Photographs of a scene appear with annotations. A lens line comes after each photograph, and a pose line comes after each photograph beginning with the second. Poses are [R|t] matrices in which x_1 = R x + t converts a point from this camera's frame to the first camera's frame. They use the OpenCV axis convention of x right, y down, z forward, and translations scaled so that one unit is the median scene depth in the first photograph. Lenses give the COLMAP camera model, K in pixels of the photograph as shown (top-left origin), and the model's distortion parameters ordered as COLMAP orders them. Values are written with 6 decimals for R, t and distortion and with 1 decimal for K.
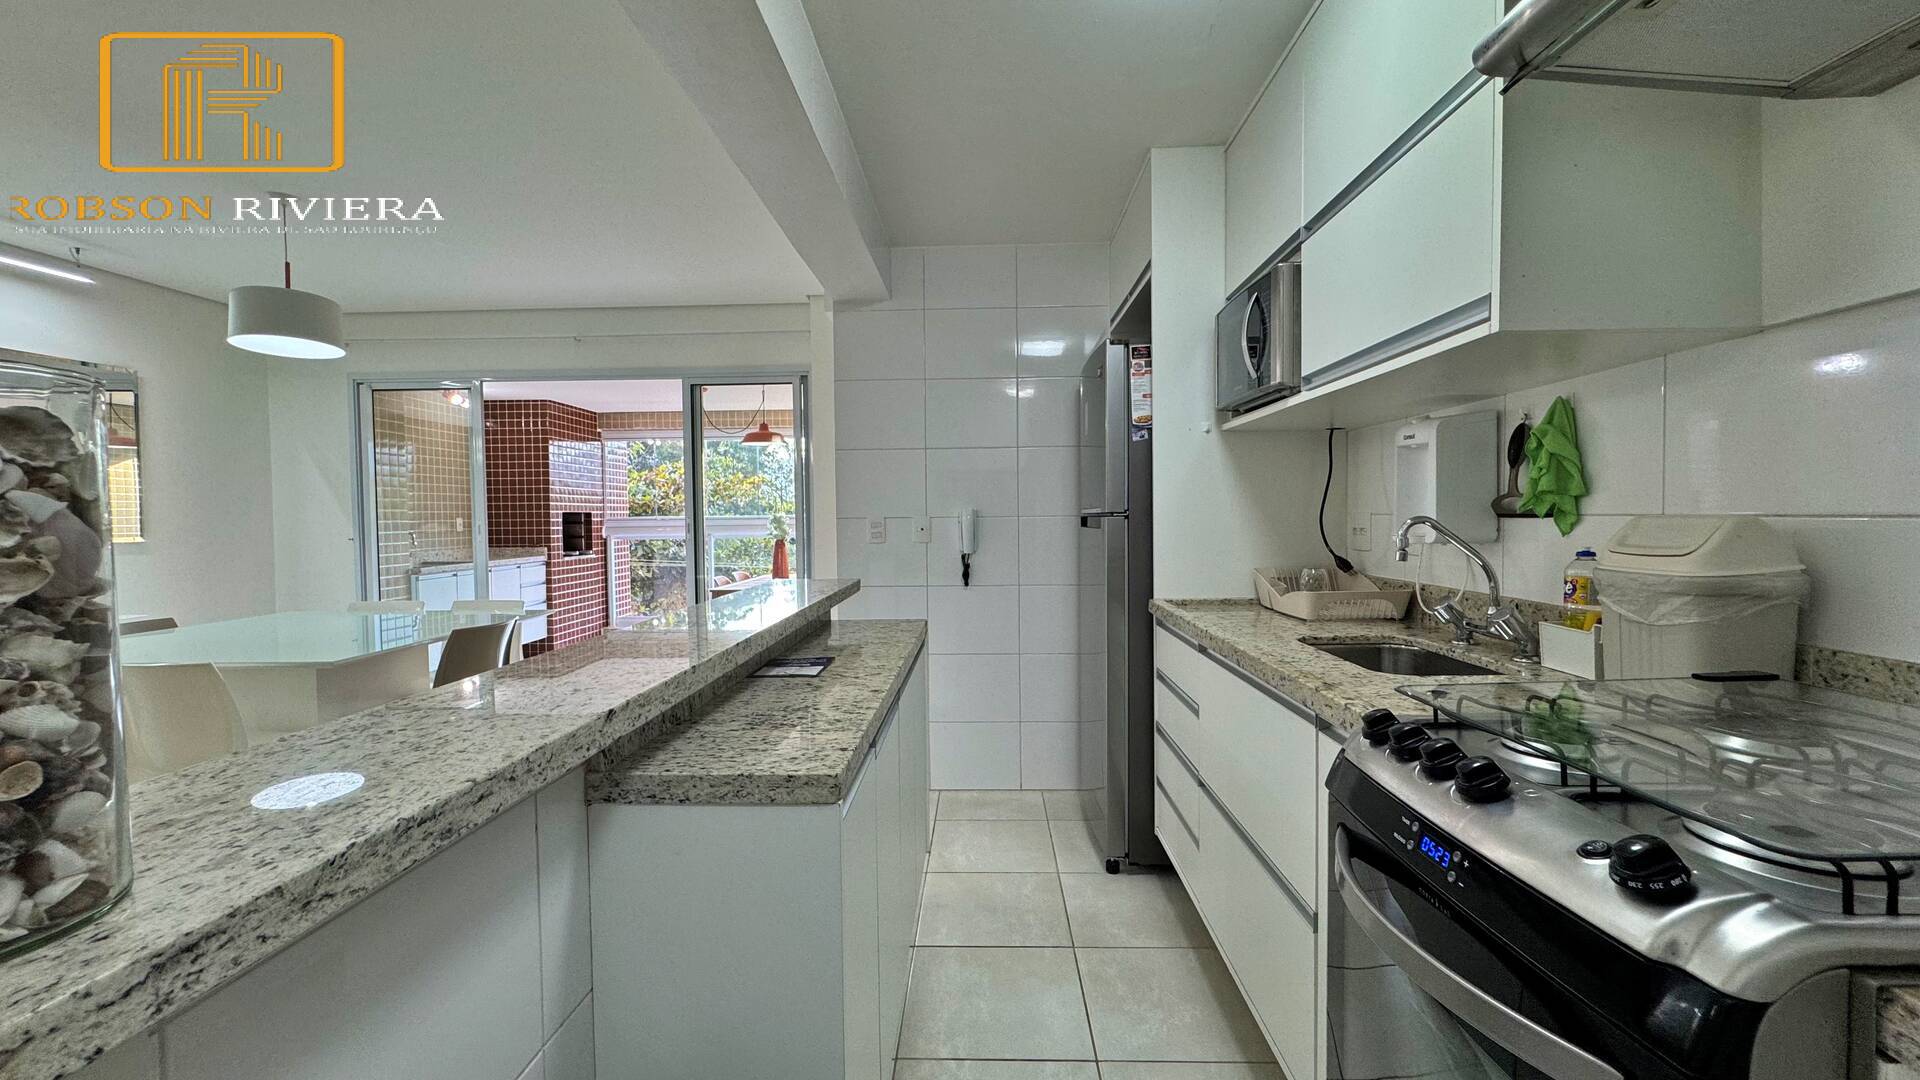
lens RADIAL K [[765.6, 0, 964.2], [0, 765.6, 538.5], [0, 0, 1]] dist [-0.003427, 0.000556]
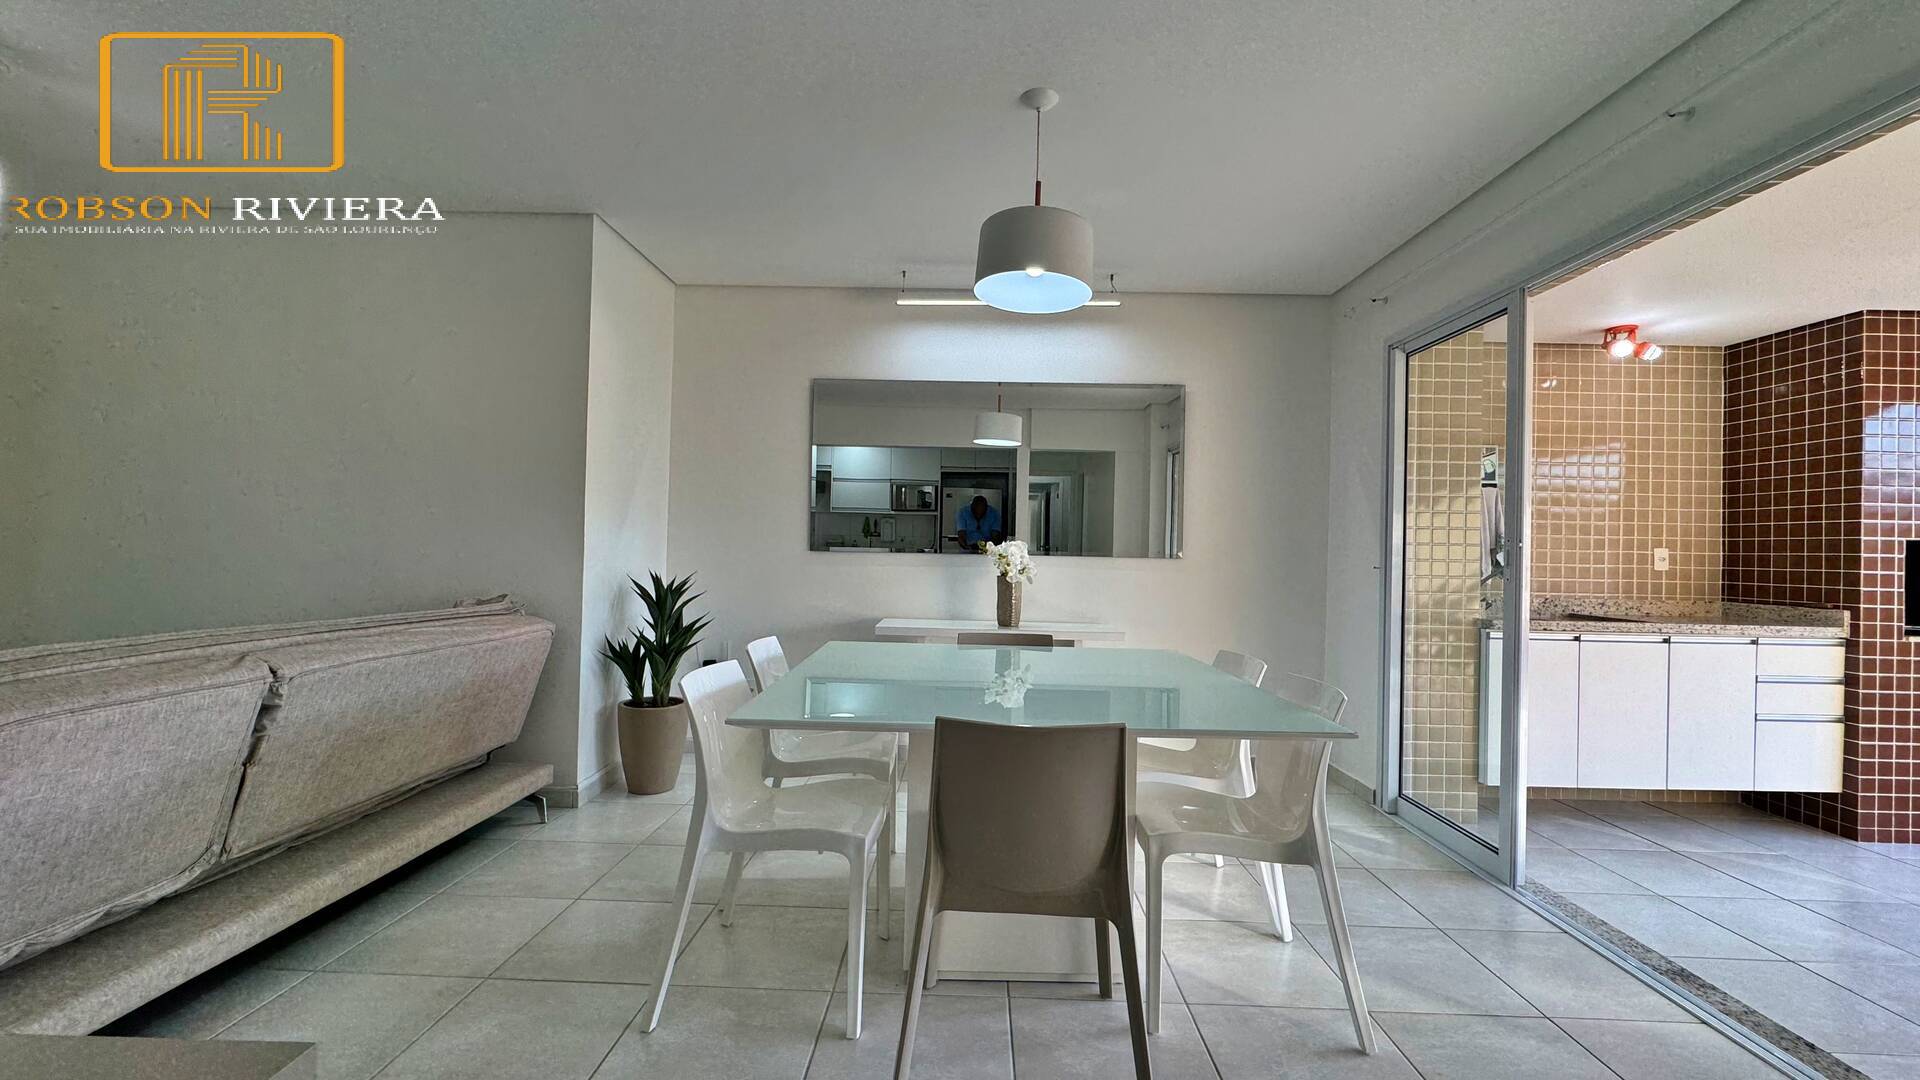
lens RADIAL K [[765.6, 0, 956.9], [0, 765.6, 540.3], [0, 0, 1]] dist [-0.003427, 0.000556]
pose [[0.008347, -0.003066, -0.999960, -0.059666], [-0.054846, 0.998489, -0.003519, -0.000564], [0.998460, 0.054873, 0.008166, 0.420242]]
